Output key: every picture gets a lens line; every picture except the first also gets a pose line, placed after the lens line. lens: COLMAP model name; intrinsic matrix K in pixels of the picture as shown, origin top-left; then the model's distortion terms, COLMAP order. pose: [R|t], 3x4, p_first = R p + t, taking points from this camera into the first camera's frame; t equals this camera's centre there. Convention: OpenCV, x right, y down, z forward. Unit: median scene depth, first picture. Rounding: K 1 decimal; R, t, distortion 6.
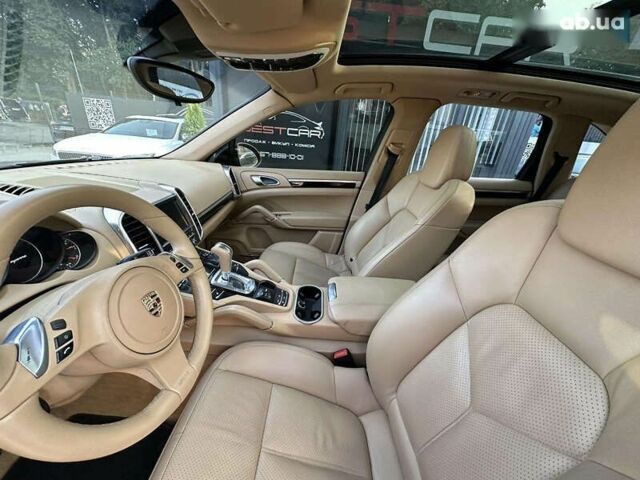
lens RADIAL K [[254.8, 0, 320.4], [0, 254.8, 240.0], [0, 0, 1]] dist [-0.002700, -0.000207]
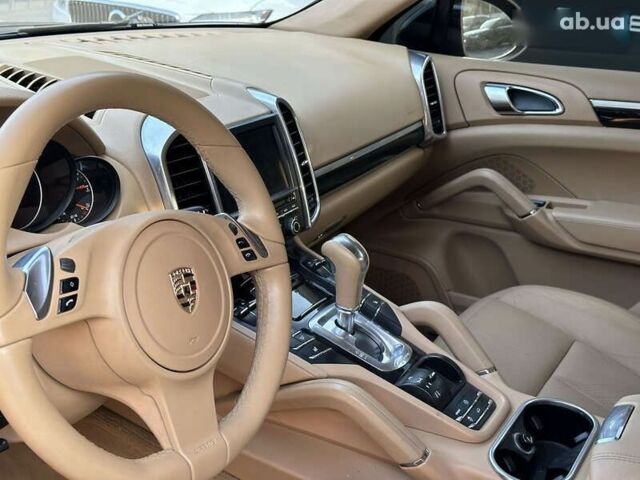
lens RADIAL K [[888.2, 0, 318.4], [0, 888.2, 239.1], [0, 0, 1]] dist [0.244071, -0.748420]
pose [[0.873551, 0.141366, -0.465752, 0.136698], [-0.178946, 0.983155, -0.037218, 0.044044], [0.452645, 0.115856, 0.884132, -0.169171]]
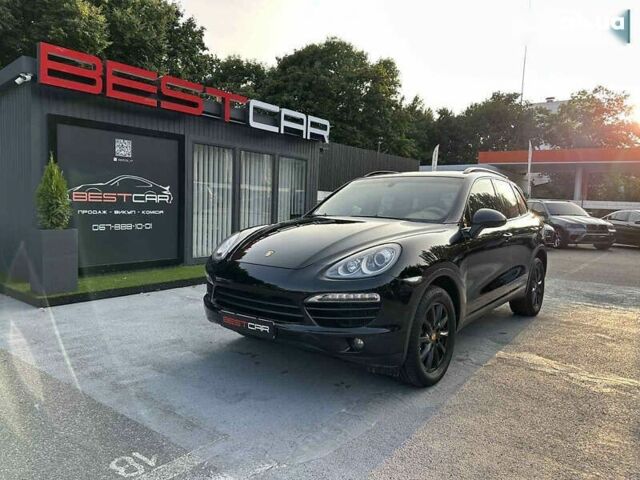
lens RADIAL K [[449.5, 0, 323.7], [0, 449.5, 237.8], [0, 0, 1]] dist [0.045002, -0.053262]
pose [[0.617285, -0.129660, 0.775982, -3.081180], [0.336585, 0.935027, -0.111515, 0.233029], [-0.711105, 0.330021, 0.620819, -1.064973]]
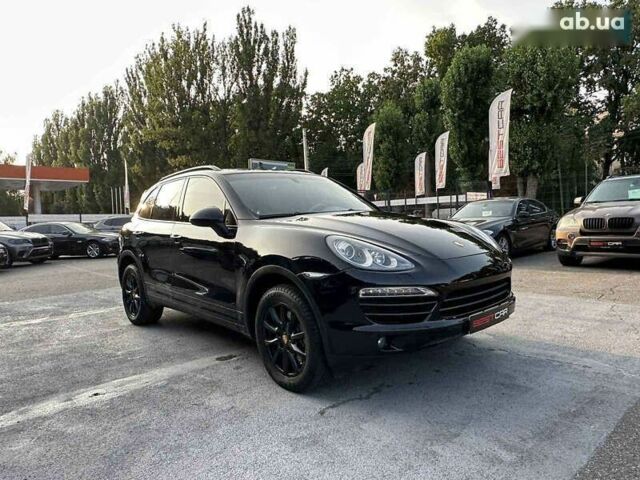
lens RADIAL K [[443.5, 0, 315.2], [0, 443.5, 239.1], [0, 0, 1]] dist [-0.004310, 0.000826]
pose [[-0.652958, -0.098188, 0.751002, -2.654867], [0.285147, 0.886736, 0.363855, -1.007066], [-0.701667, 0.451728, -0.551004, 2.146734]]
